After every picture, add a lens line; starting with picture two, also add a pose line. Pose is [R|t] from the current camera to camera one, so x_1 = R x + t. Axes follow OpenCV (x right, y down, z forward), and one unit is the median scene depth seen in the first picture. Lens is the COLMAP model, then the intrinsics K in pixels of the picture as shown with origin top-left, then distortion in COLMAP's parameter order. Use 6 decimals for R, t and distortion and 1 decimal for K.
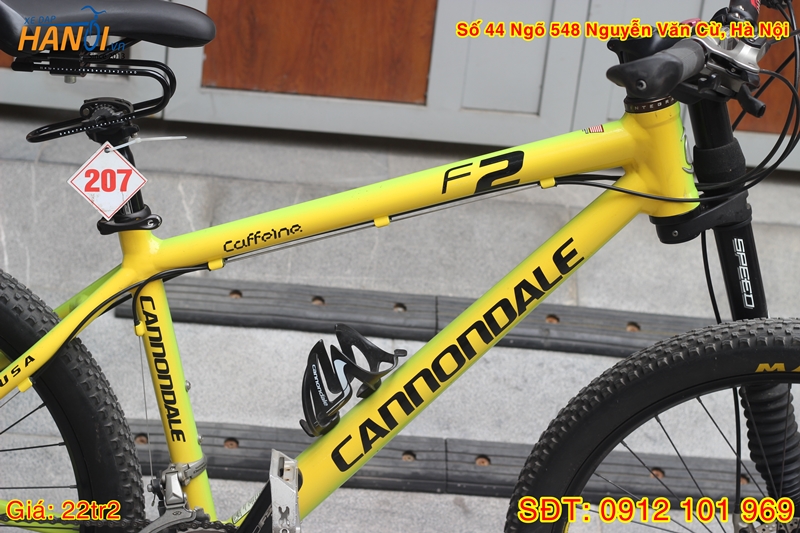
lens RADIAL K [[1881.2, 0, 400.0], [0, 1881.2, 266.5], [0, 0, 1]] dist [-0.082327, -0.307780]
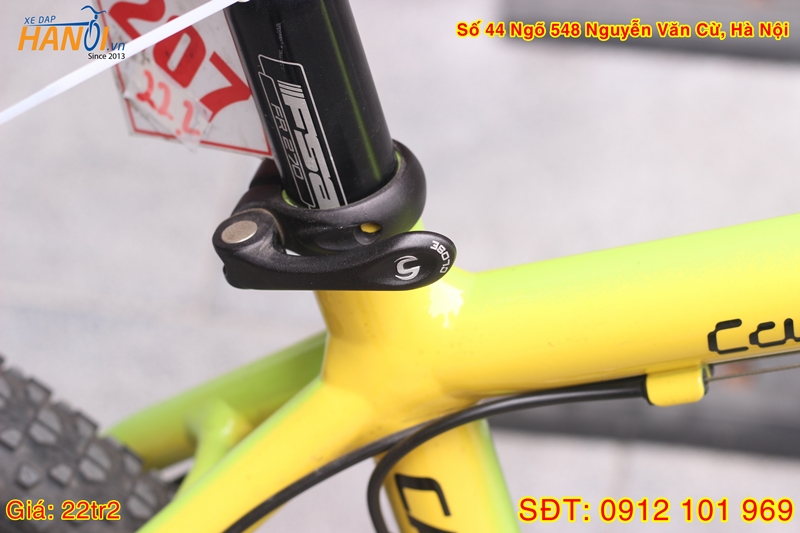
lens RADIAL K [[1881.2, 0, 400.0], [0, 1881.2, 266.5], [0, 0, 1]] dist [-0.082327, -0.307780]
pose [[0.964592, 0.055453, -0.257850, -0.068693], [0.025819, 0.953098, 0.301560, -0.094506], [0.262478, -0.297540, 0.917919, 0.754991]]
